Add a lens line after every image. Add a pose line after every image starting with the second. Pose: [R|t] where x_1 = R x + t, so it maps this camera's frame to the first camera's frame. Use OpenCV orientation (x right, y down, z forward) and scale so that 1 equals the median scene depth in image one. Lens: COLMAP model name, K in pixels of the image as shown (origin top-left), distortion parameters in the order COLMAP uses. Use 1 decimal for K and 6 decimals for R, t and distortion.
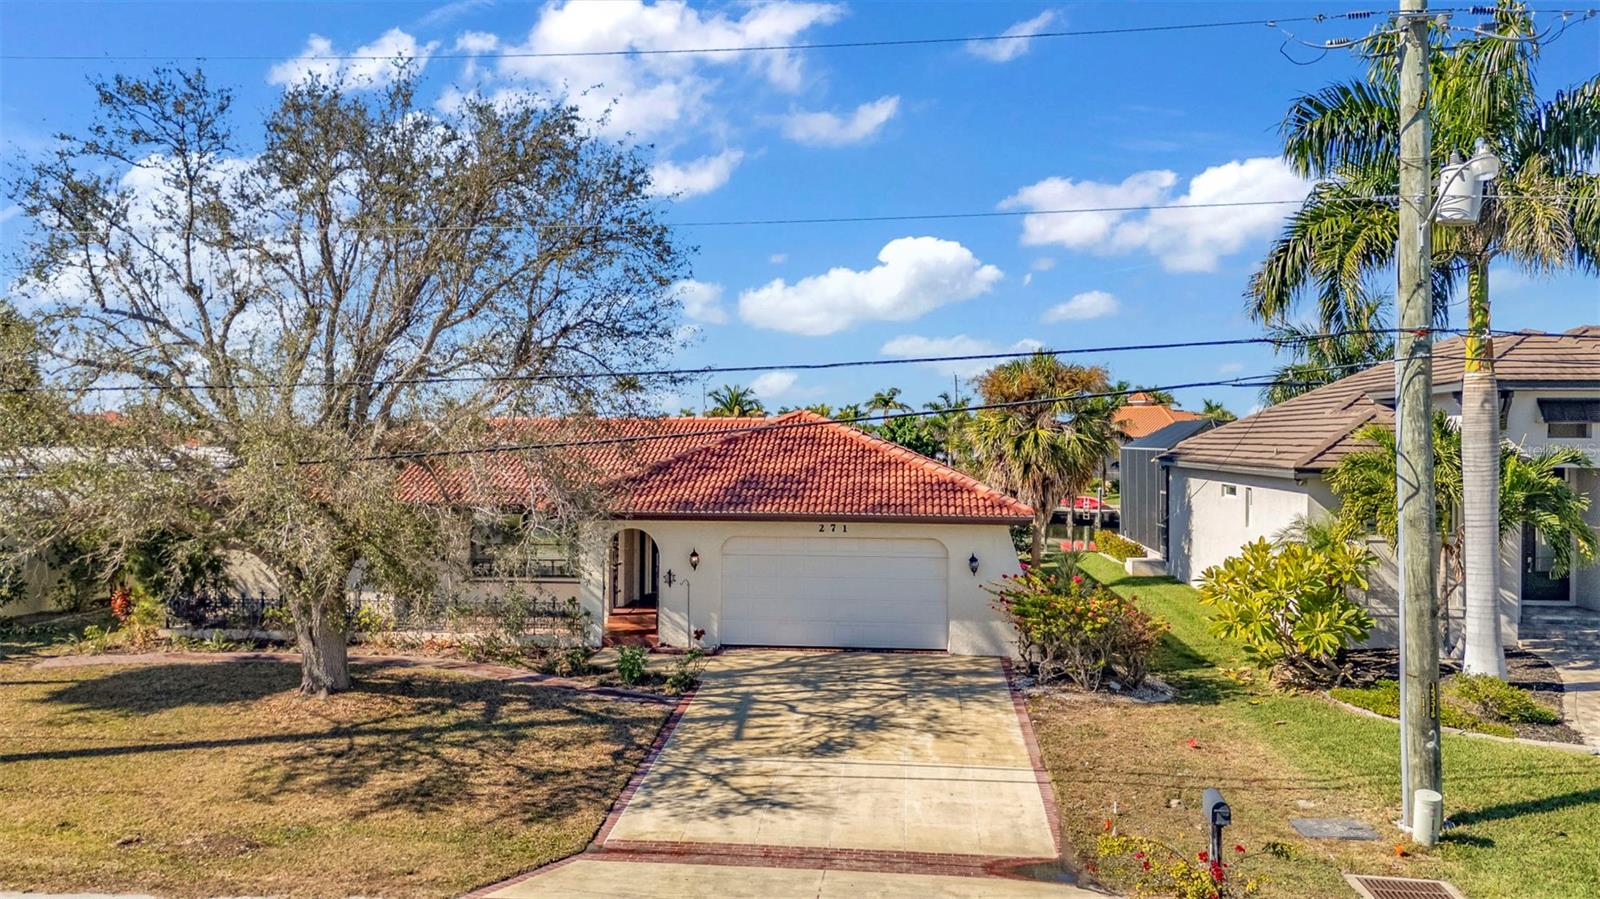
lens RADIAL K [[1162.1, 0, 800.0], [0, 1162.1, 449.5], [0, 0, 1]] dist [0.040490, -0.115082]
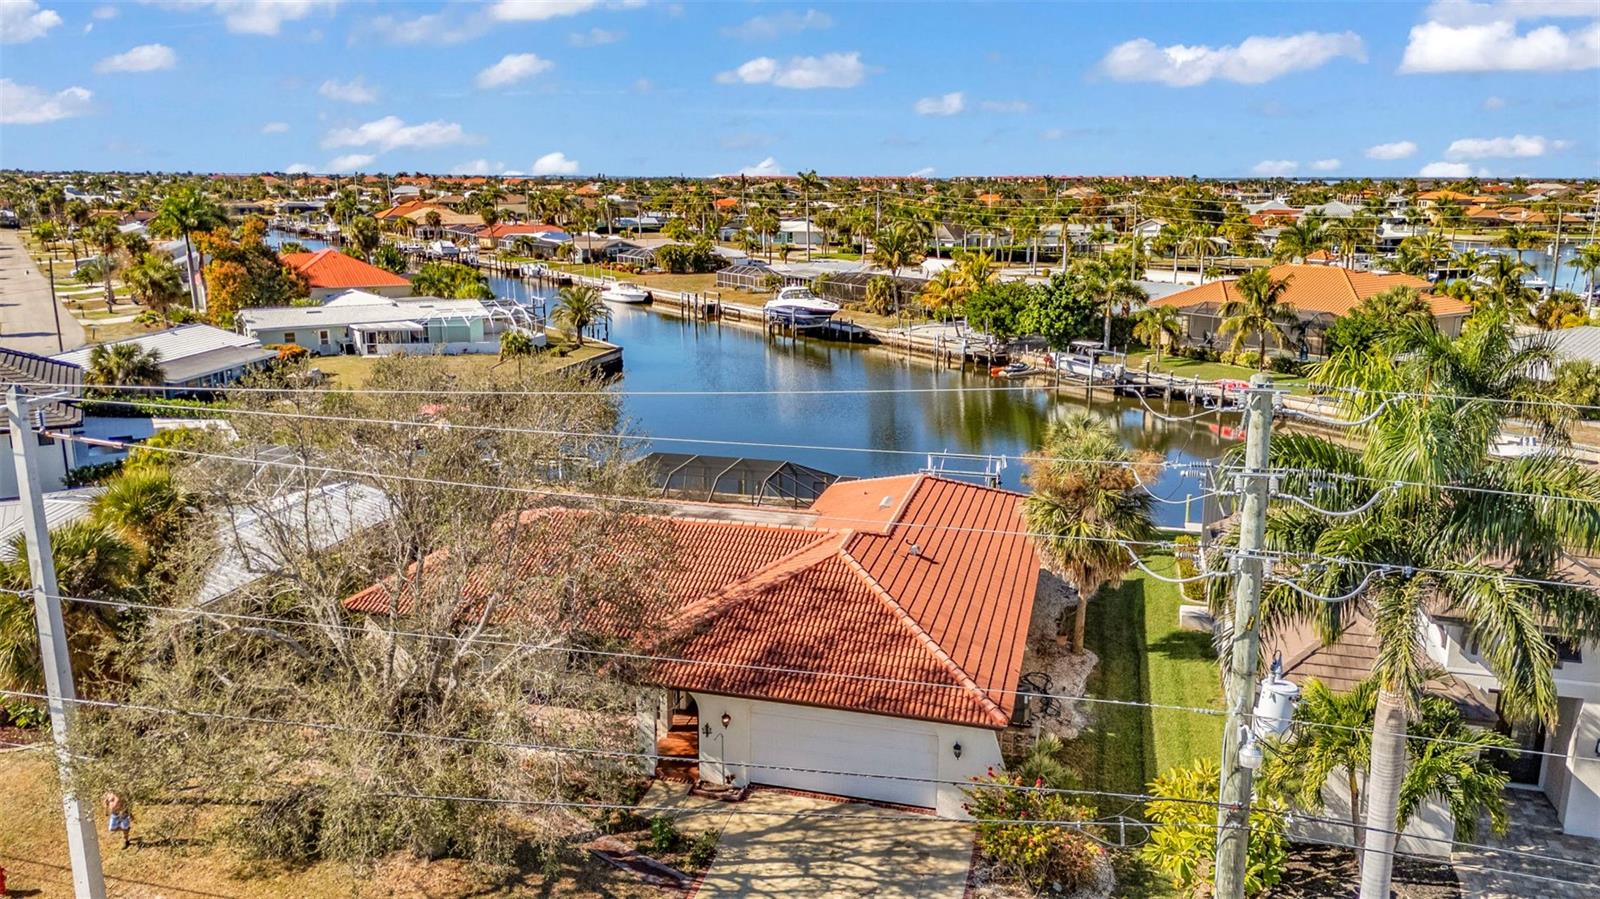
lens RADIAL K [[1162.1, 0, 800.0], [0, 1162.1, 449.5], [0, 0, 1]] dist [0.040490, -0.115082]
pose [[0.986713, 0.032183, -0.159256, 0.164430], [0.000021, 0.980161, 0.198202, -0.411830], [0.162476, -0.195571, 0.967137, -0.085430]]
